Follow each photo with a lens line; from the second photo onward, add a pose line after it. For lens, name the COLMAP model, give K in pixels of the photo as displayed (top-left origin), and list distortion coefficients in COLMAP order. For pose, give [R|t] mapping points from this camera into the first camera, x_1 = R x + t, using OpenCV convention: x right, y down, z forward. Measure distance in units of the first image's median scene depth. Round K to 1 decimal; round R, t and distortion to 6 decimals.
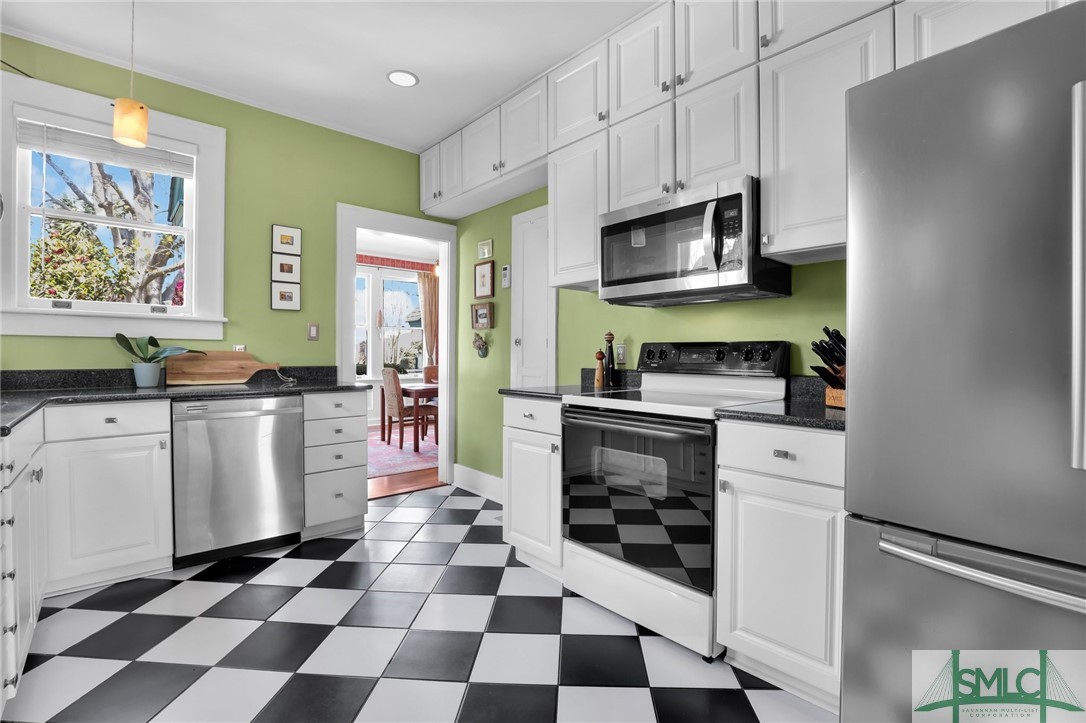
lens RADIAL K [[500.9, 0, 552.8], [0, 500.9, 356.4], [0, 0, 1]] dist [-0.033650, 0.004276]
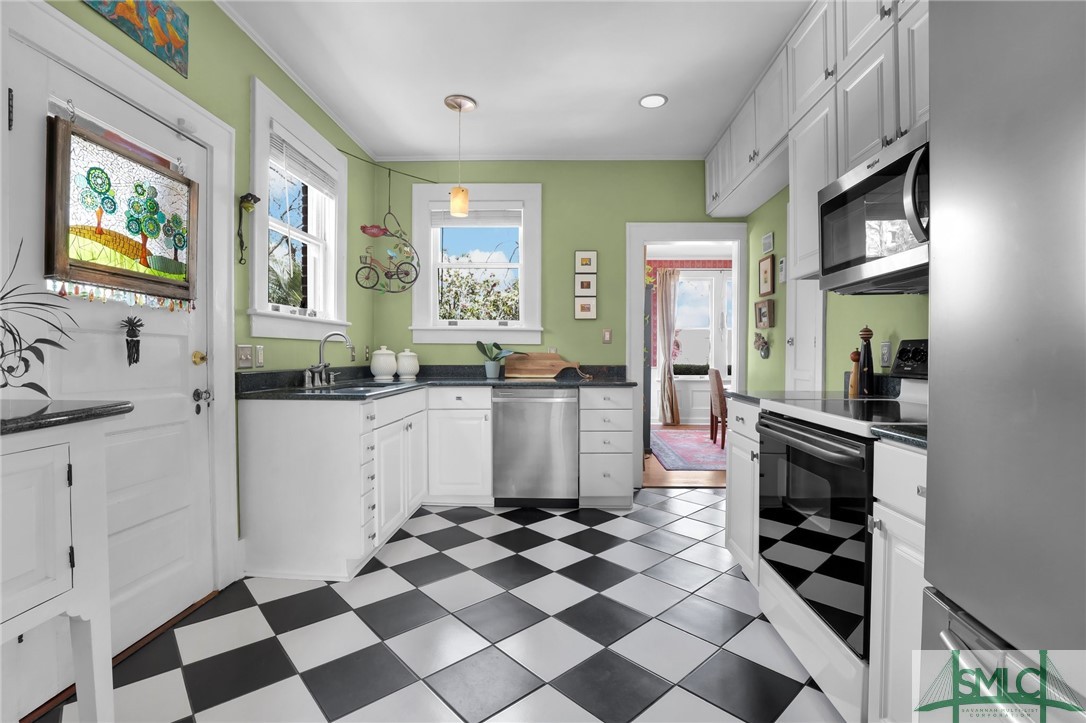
lens RADIAL K [[500.9, 0, 551.5], [0, 500.9, 361.7], [0, 0, 1]] dist [-0.033650, 0.004276]
pose [[0.717252, 0.007815, -0.696770, 0.298846], [-0.002483, 0.999959, 0.008660, 0.001298], [0.696810, -0.004481, 0.717242, 0.062549]]
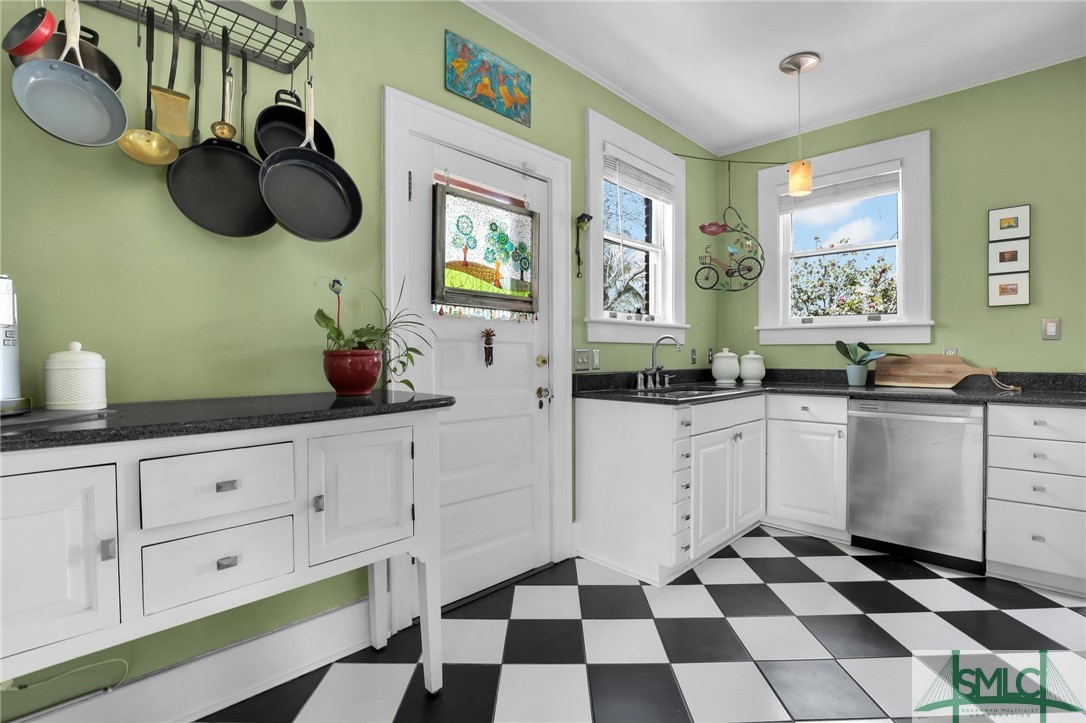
lens RADIAL K [[500.9, 0, 547.9], [0, 500.9, 360.3], [0, 0, 1]] dist [-0.033650, 0.004276]
pose [[0.053978, 0.004566, -0.998532, 0.289286], [-0.002153, 0.999988, 0.004456, -0.001899], [0.998540, 0.001909, 0.053988, 0.187883]]
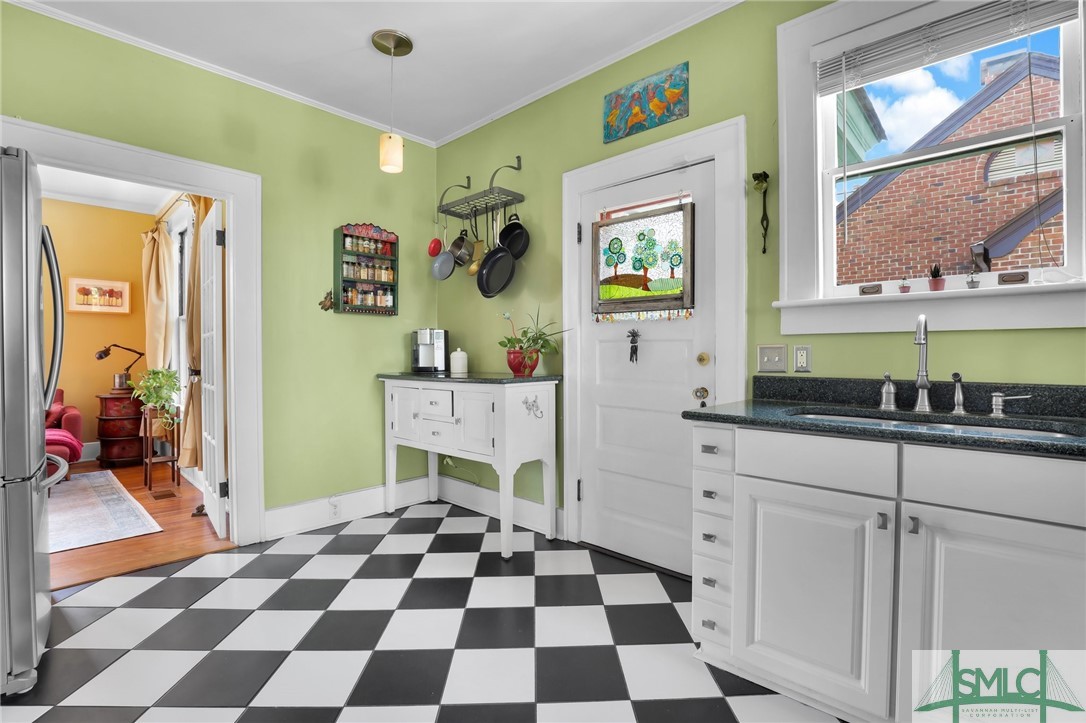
lens RADIAL K [[500.9, 0, 551.0], [0, 500.9, 356.7], [0, 0, 1]] dist [-0.033650, 0.004276]
pose [[-0.996772, -0.002390, -0.080249, -0.284083], [-0.003395, 0.999918, 0.012386, -0.009680], [0.080213, 0.012619, -0.996698, 1.016732]]
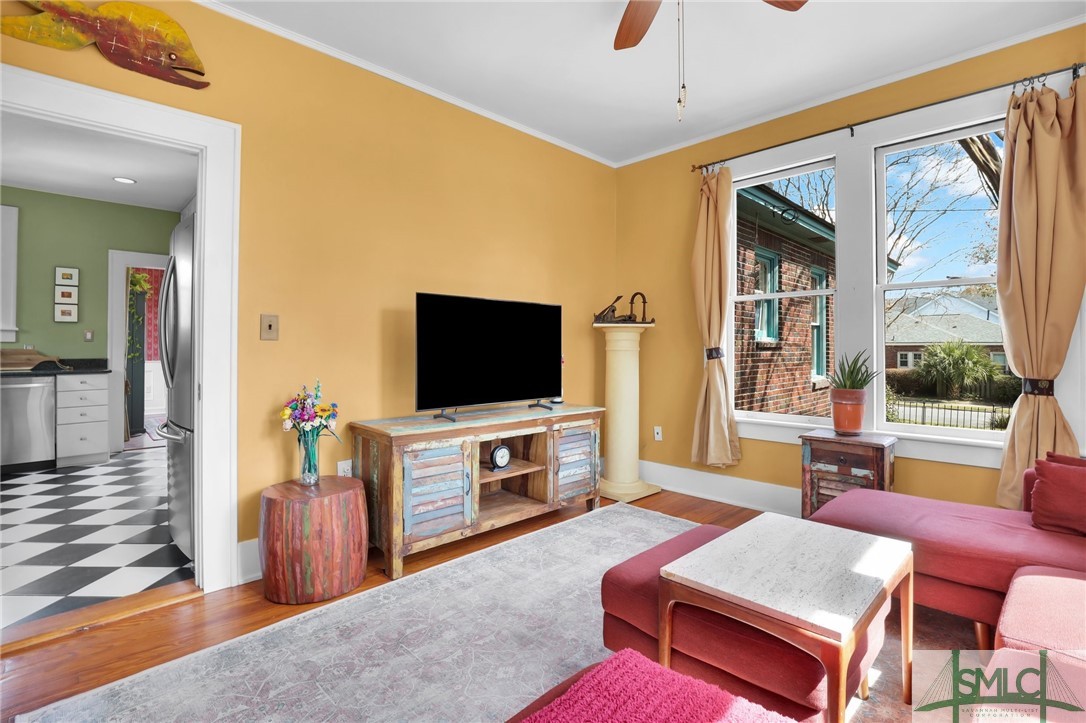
lens RADIAL K [[500.9, 0, 557.1], [0, 500.9, 343.5], [0, 0, 1]] dist [-0.033650, 0.004276]
pose [[0.998587, -0.004447, 0.052960, 1.019551], [0.005319, 0.999852, -0.016348, 0.006801], [-0.052880, 0.016606, 0.998463, -0.657869]]
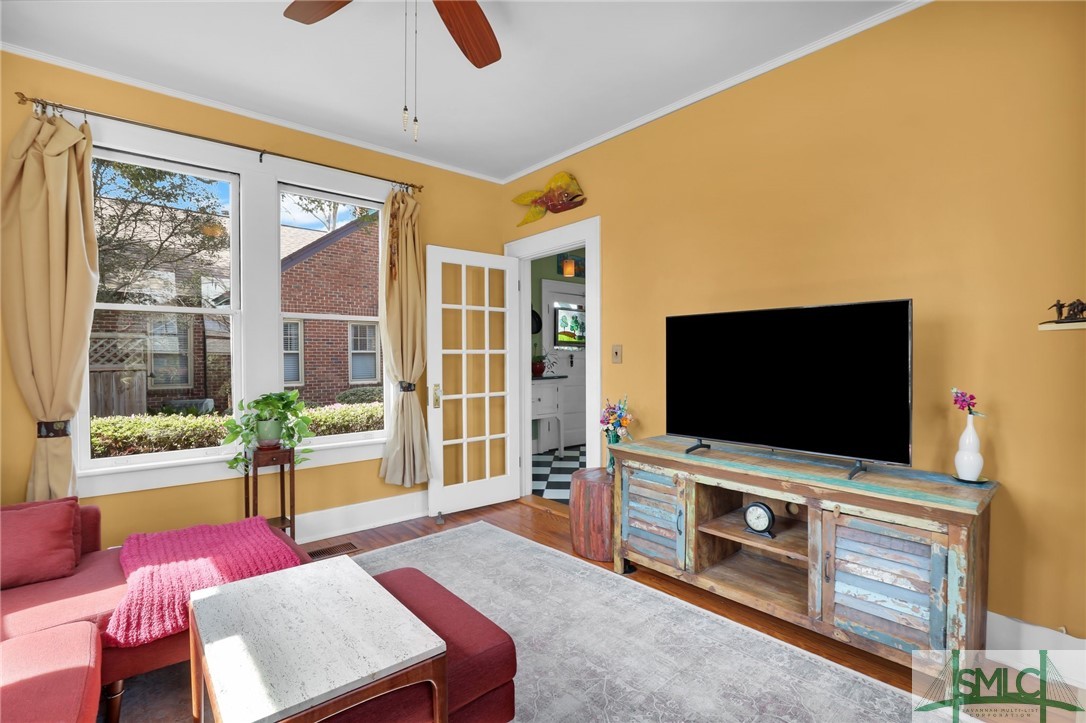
lens RADIAL K [[500.9, 0, 552.5], [0, 500.9, 361.5], [0, 0, 1]] dist [-0.033650, 0.004276]
pose [[-0.005360, 0.003903, -0.999978, 1.739929], [-0.004858, 0.999980, 0.003929, -0.023475], [0.999974, 0.004879, -0.005341, 0.062986]]
